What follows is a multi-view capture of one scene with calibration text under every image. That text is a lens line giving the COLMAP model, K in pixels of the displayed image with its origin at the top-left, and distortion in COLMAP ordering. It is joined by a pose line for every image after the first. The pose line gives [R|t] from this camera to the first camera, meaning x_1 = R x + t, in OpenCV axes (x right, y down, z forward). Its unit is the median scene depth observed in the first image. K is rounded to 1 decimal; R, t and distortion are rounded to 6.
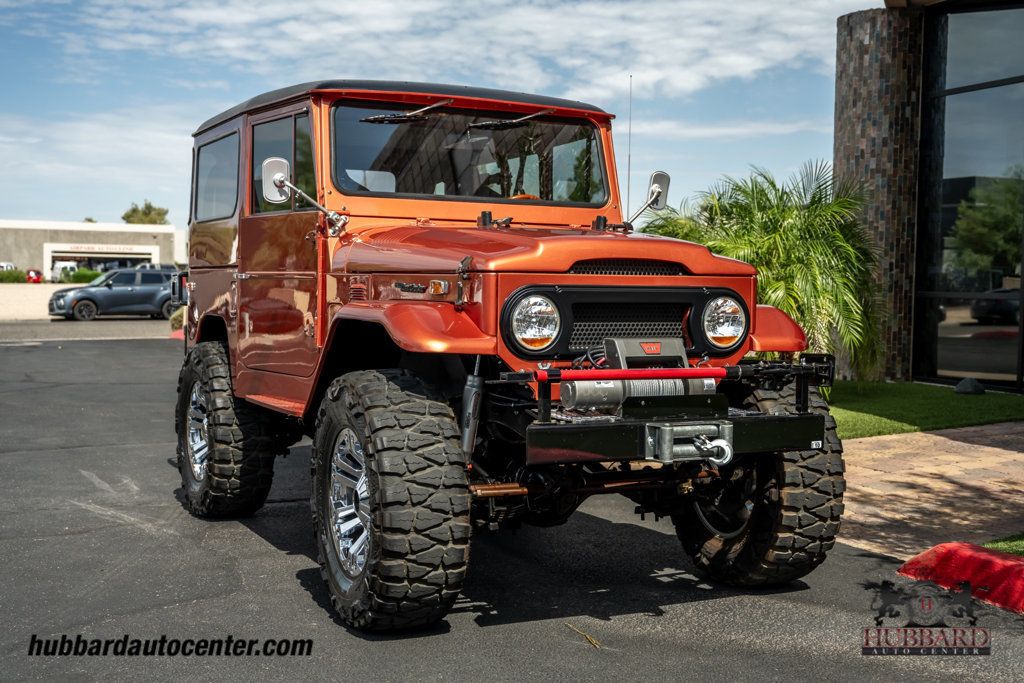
lens RADIAL K [[1300.6, 0, 512.0], [0, 1300.6, 341.5], [0, 0, 1]] dist [-0.005606, -0.021220]
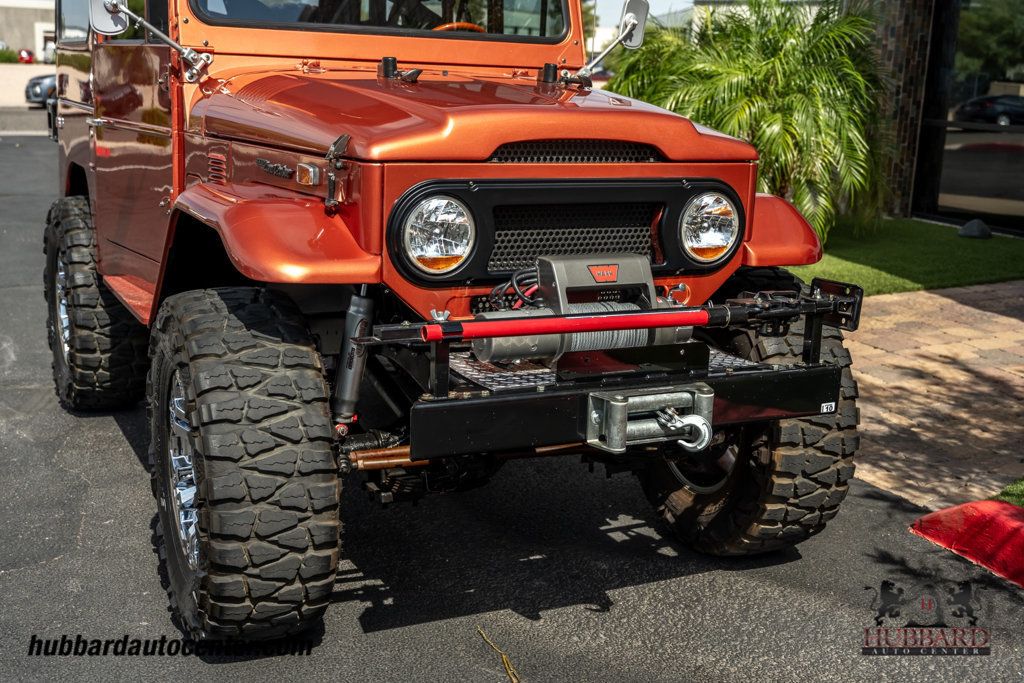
lens RADIAL K [[1218.6, 0, 512.0], [0, 1218.6, 341.5], [0, 0, 1]] dist [-0.004194, 0.044832]
pose [[0.999740, 0.021883, 0.006345, 0.037356], [-0.022657, 0.984241, 0.175377, -0.050770], [-0.002407, -0.175476, 0.984481, 0.238009]]
